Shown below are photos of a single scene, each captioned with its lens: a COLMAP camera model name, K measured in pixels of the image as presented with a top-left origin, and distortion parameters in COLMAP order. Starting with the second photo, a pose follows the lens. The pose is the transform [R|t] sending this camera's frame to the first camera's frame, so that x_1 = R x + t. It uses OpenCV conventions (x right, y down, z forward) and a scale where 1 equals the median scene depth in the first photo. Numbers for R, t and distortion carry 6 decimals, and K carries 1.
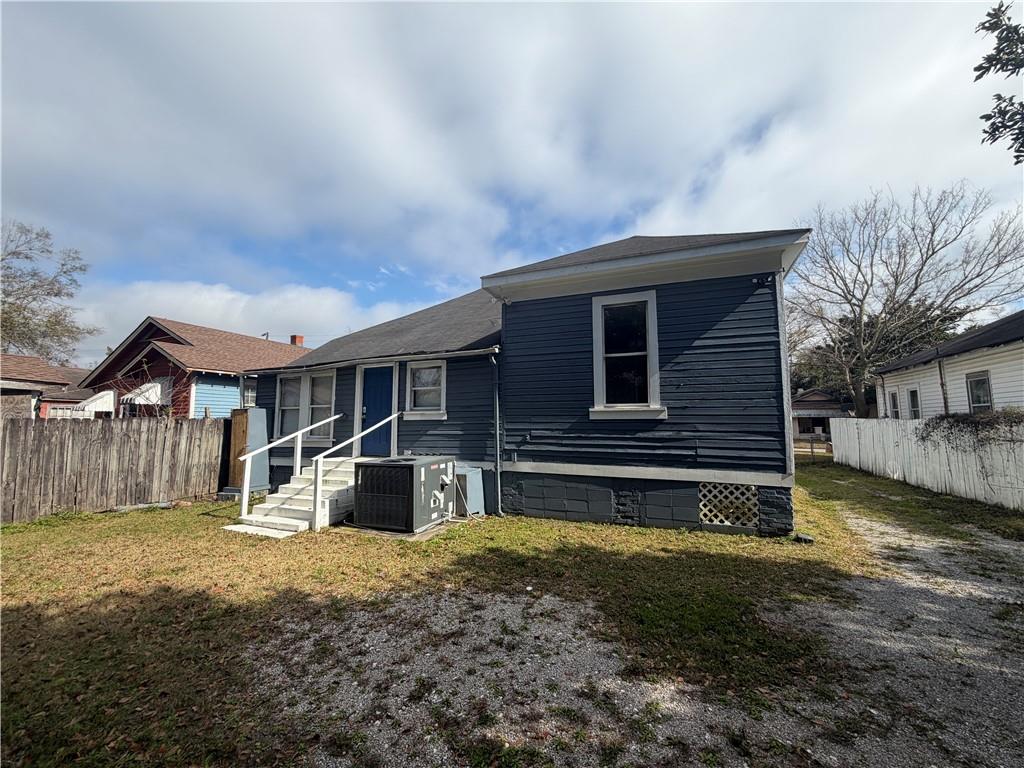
lens RADIAL K [[402.0, 0, 512.0], [0, 402.0, 384.0], [0, 0, 1]] dist [0.000801, 0.000377]
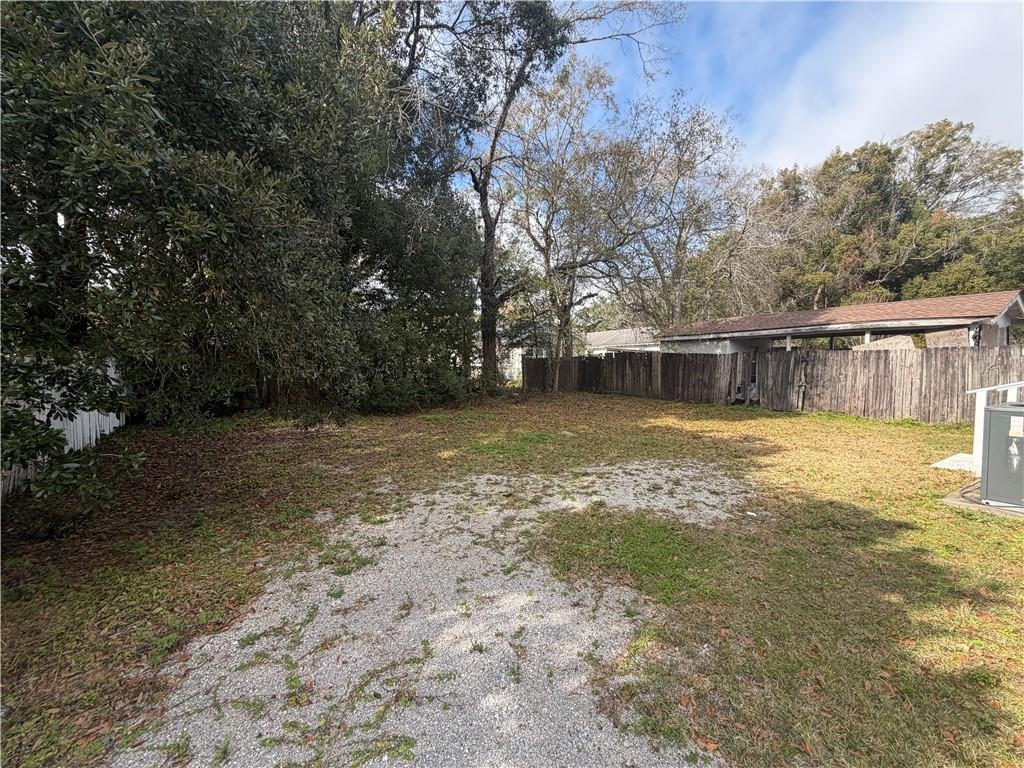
lens RADIAL K [[402.0, 0, 512.0], [0, 402.0, 384.0], [0, 0, 1]] dist [0.000801, 0.000377]
pose [[-0.592449, 0.058582, -0.803475, 0.911290], [0.091819, 0.995764, 0.004898, 0.091491], [0.800358, -0.070872, -0.595318, 0.869454]]
